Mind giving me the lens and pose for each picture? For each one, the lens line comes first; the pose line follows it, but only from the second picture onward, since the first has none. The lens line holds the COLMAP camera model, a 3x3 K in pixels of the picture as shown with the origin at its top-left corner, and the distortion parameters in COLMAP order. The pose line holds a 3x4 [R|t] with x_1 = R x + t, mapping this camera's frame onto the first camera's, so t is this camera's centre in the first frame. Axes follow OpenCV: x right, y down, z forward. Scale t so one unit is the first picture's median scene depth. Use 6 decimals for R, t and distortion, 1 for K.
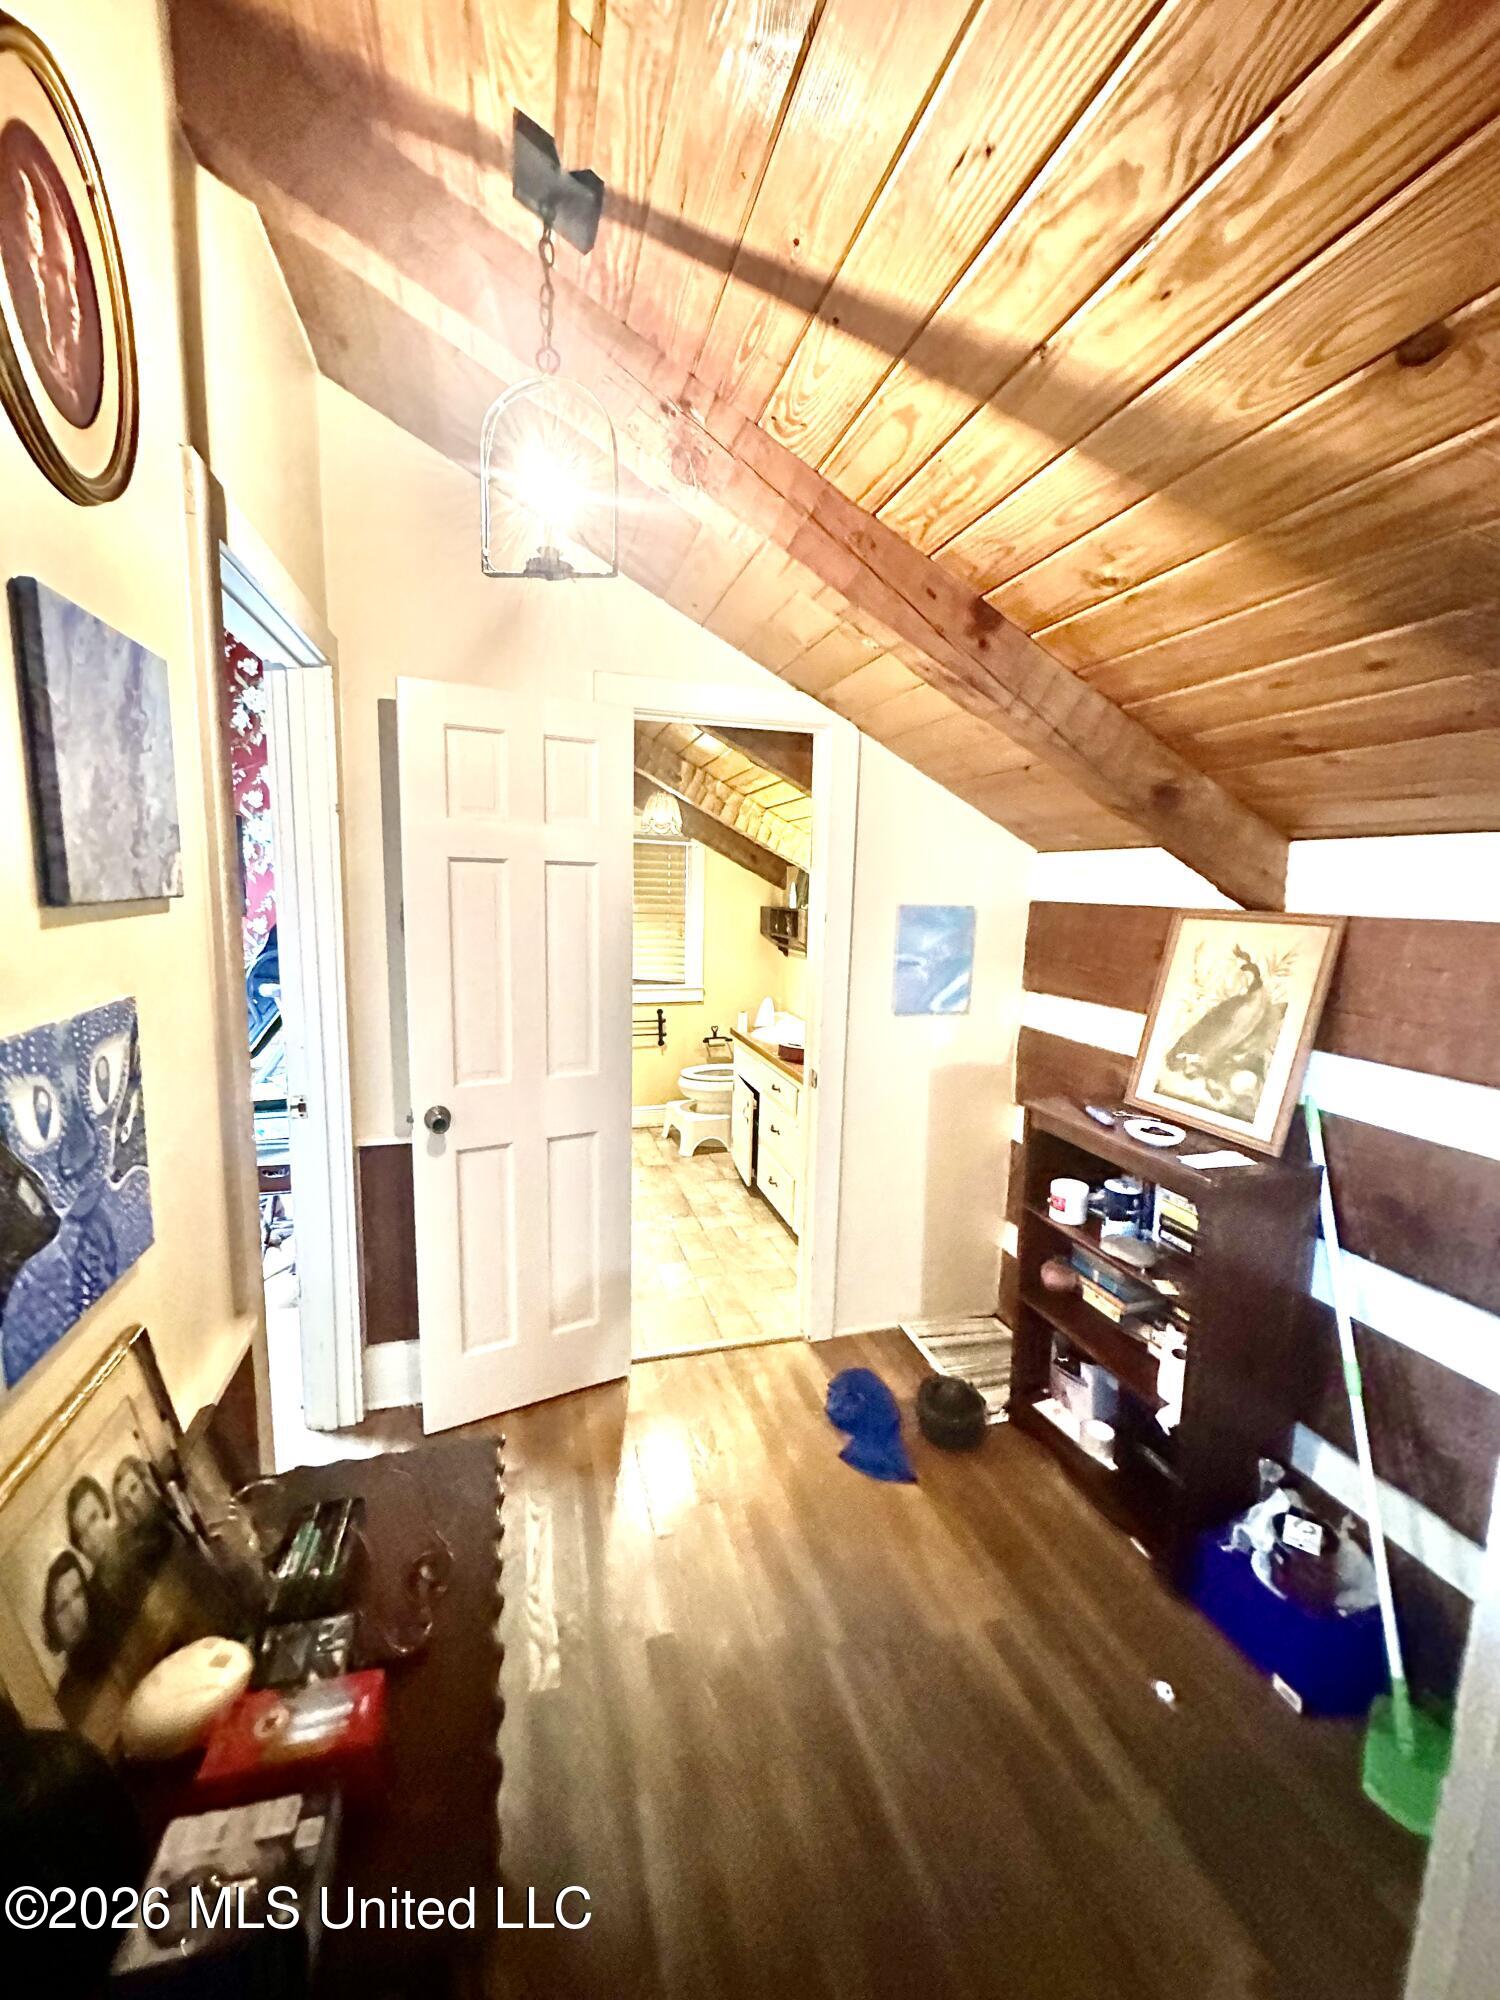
lens RADIAL K [[795.7, 0, 744.4], [0, 795.7, 1002.8], [0, 0, 1]] dist [-0.002841, -0.000036]
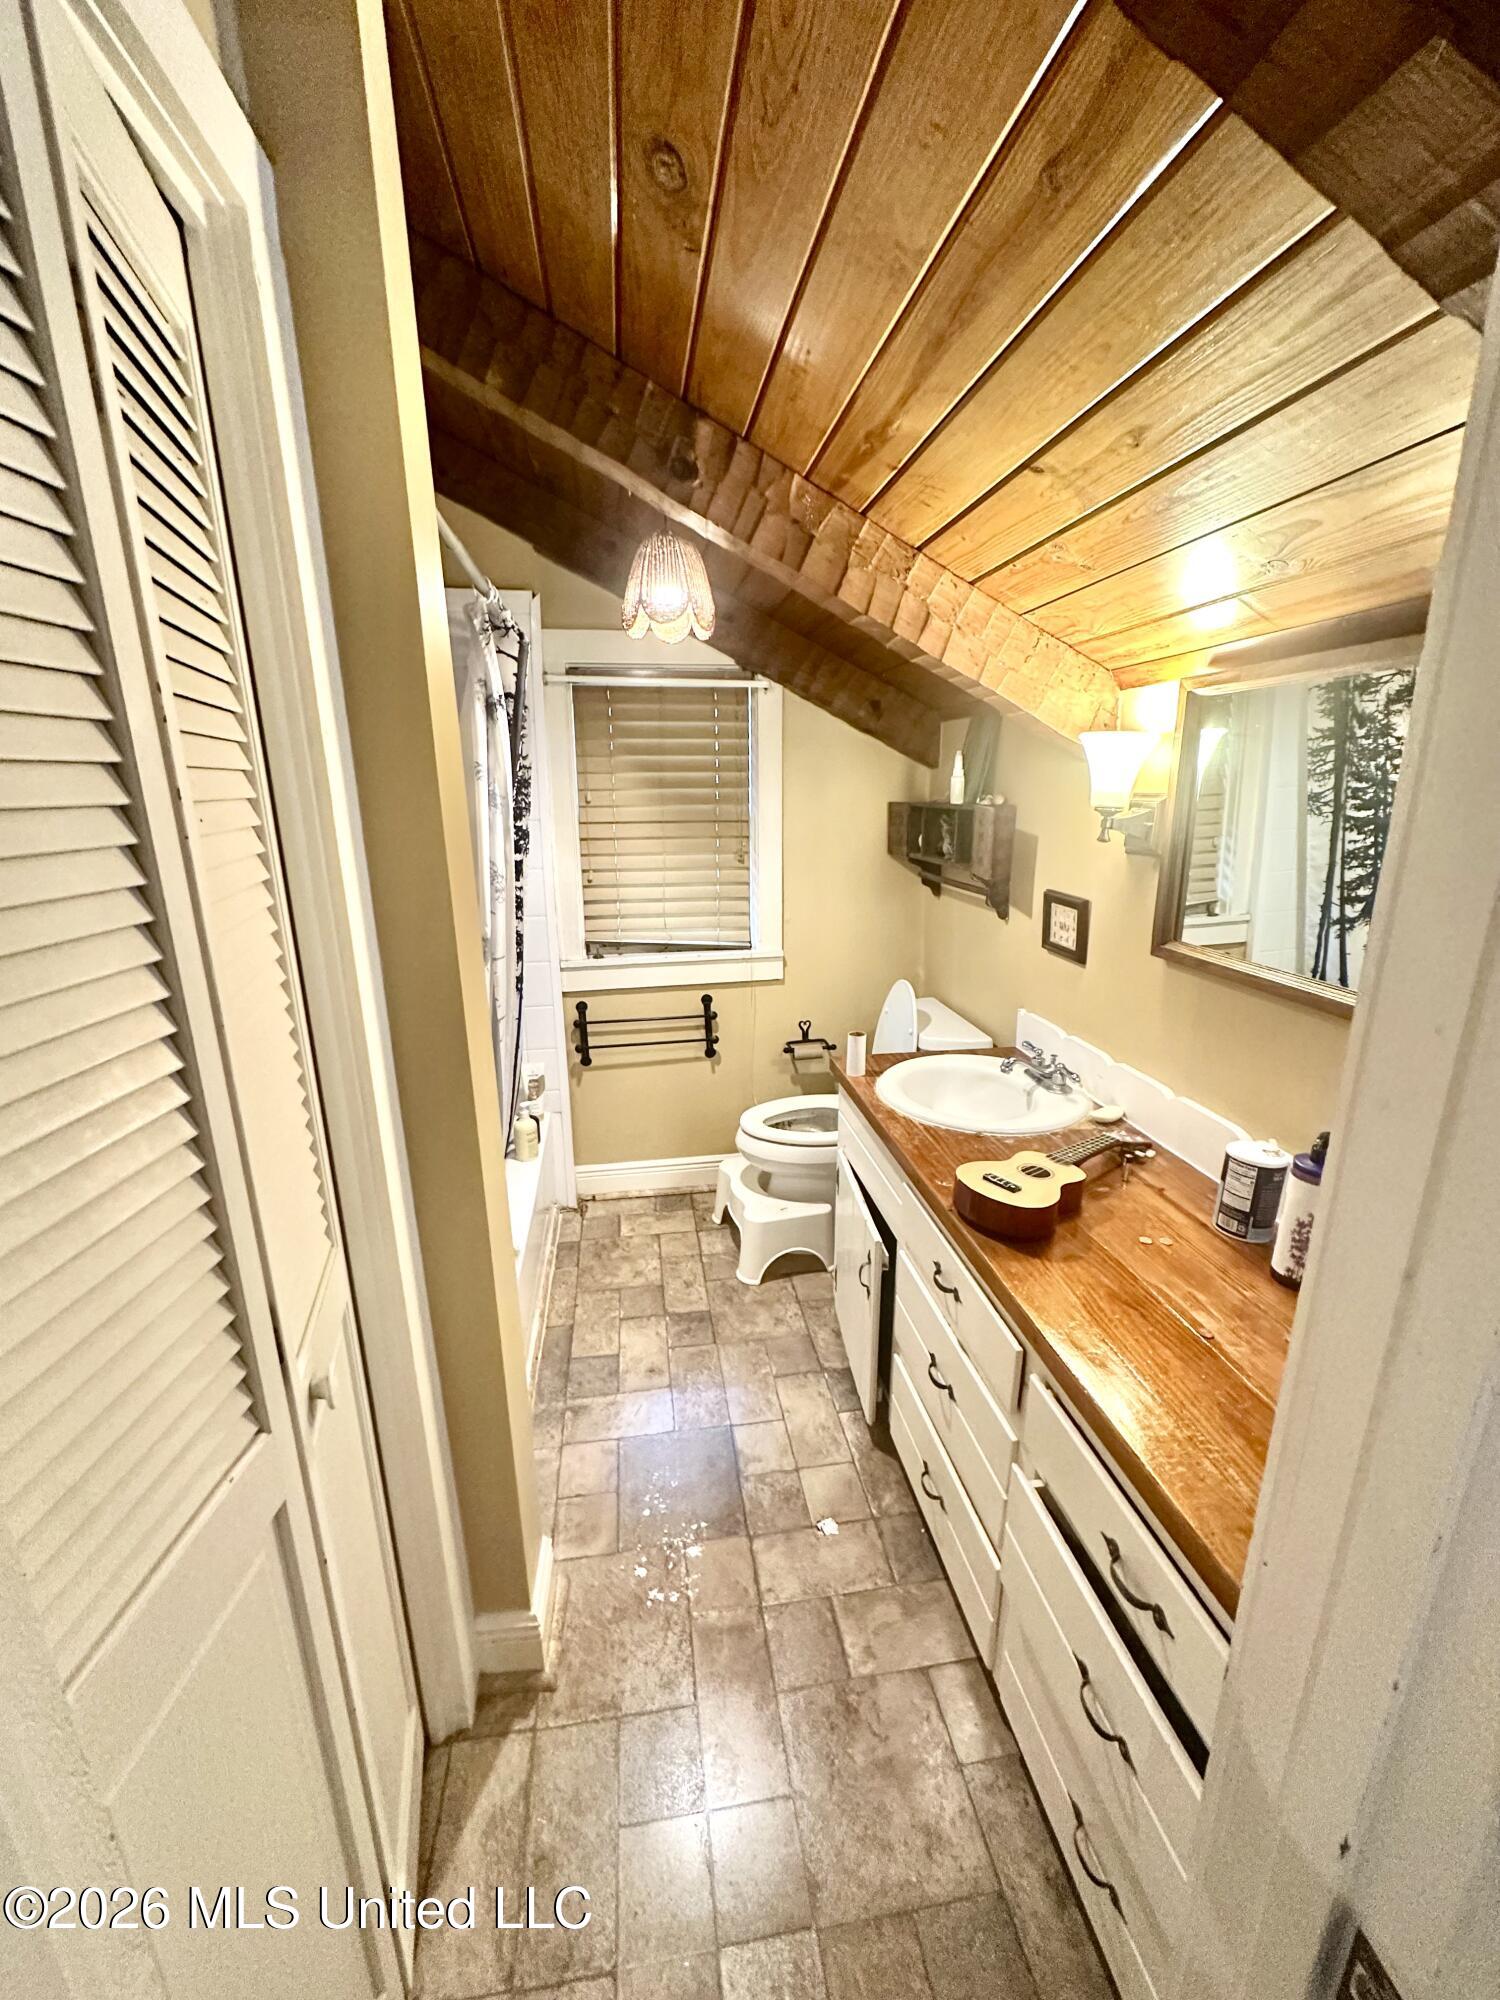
lens RADIAL K [[795.7, 0, 744.4], [0, 795.7, 1002.8], [0, 0, 1]] dist [-0.002841, -0.000036]
pose [[0.990846, -0.000597, -0.134998, -0.003864], [0.017154, 0.992442, 0.121513, -0.059420], [0.133905, -0.122716, 0.983367, 0.488394]]
